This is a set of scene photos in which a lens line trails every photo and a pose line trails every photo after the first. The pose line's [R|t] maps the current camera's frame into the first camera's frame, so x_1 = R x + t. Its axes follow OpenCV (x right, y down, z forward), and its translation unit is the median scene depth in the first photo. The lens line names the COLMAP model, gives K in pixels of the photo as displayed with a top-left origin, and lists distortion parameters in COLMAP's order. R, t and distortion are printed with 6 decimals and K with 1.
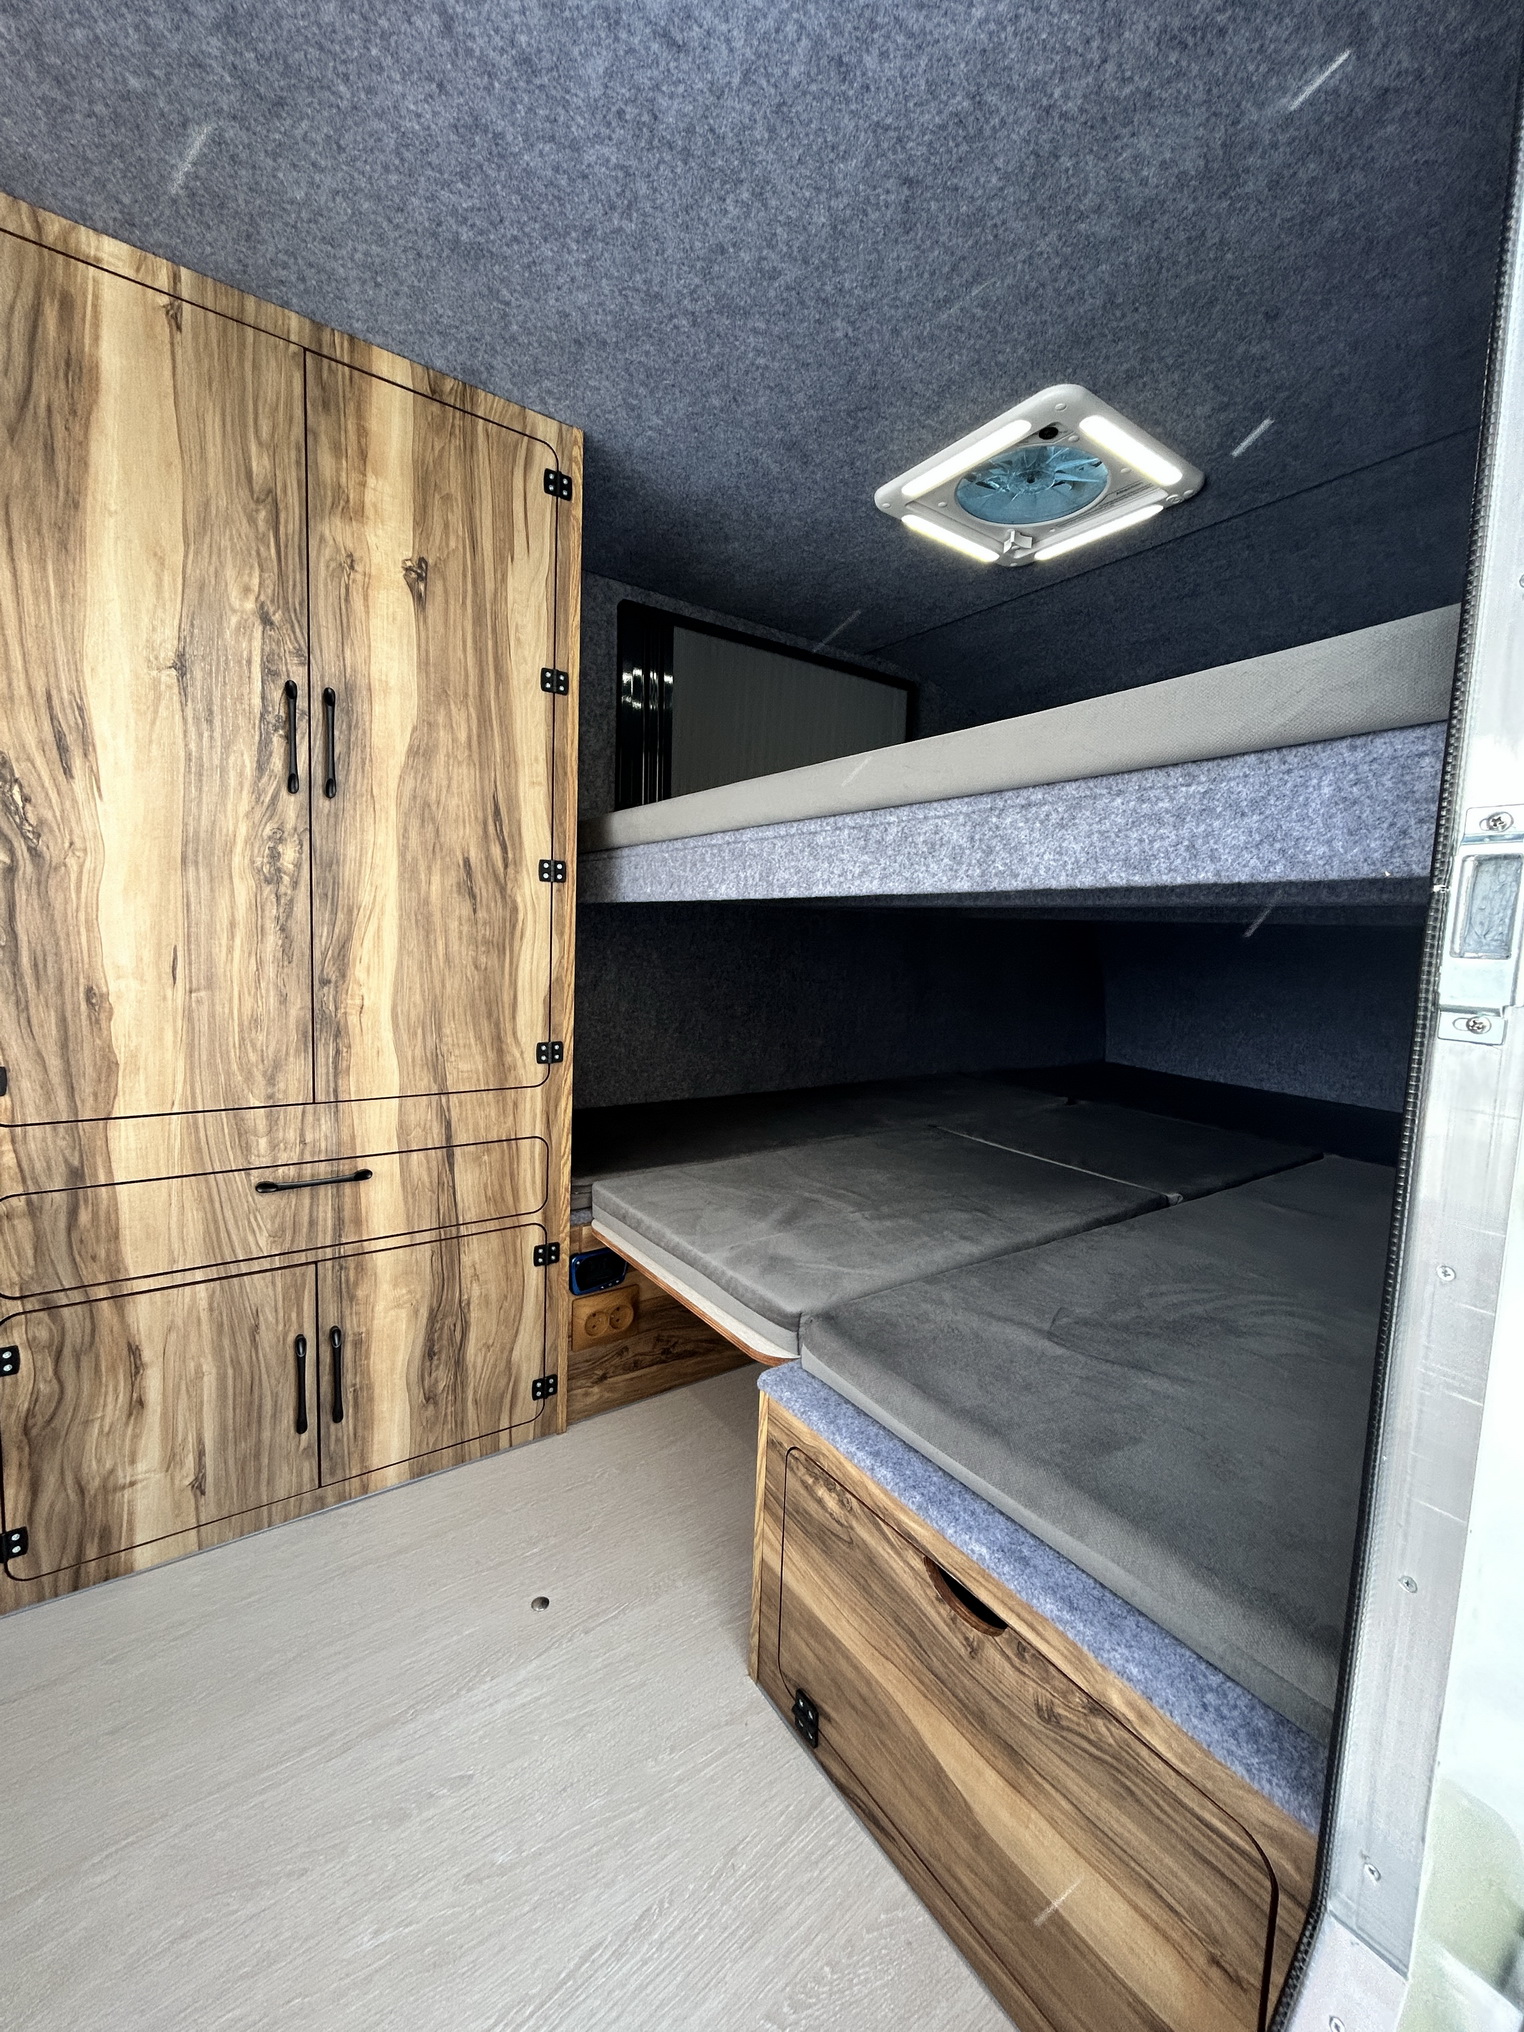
lens RADIAL K [[820.2, 0, 759.8], [0, 820.2, 1012.1], [0, 0, 1]] dist [-0.000610, 0.000193]
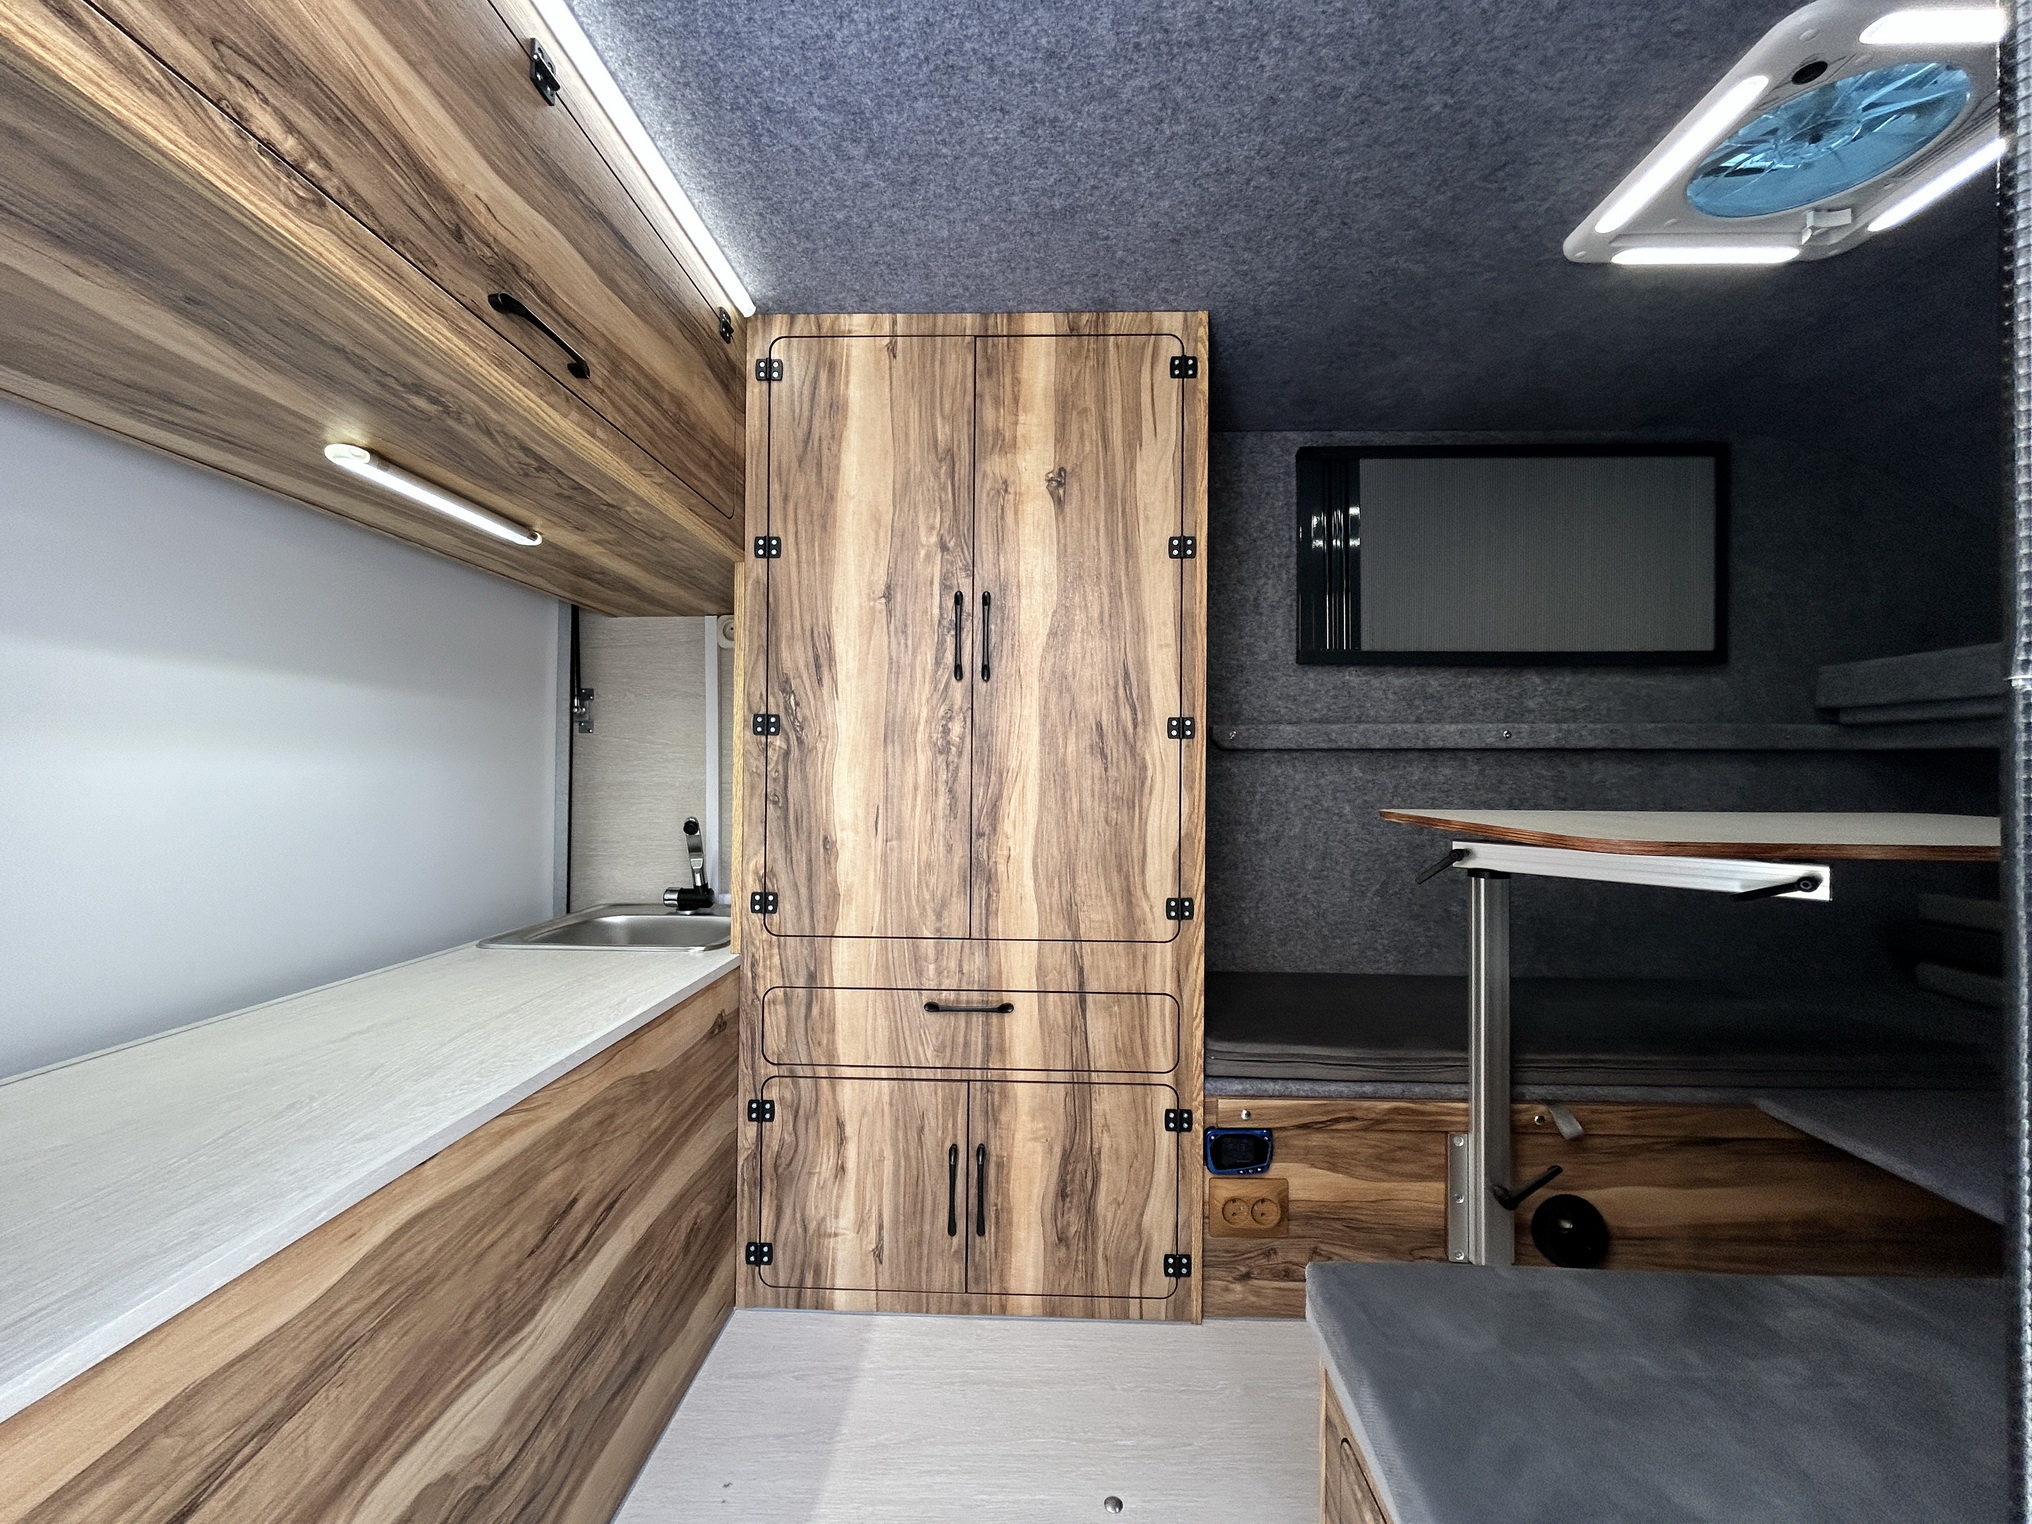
lens RADIAL K [[819.1, 0, 1019.0], [0, 819.1, 764.3], [0, 0, 1]] dist [-0.001402, 0.000784]
pose [[0.798349, -0.037204, -0.601045, 0.215998], [-0.034287, 0.993662, -0.107049, -0.012850], [0.601218, 0.106071, 0.792014, 0.093381]]
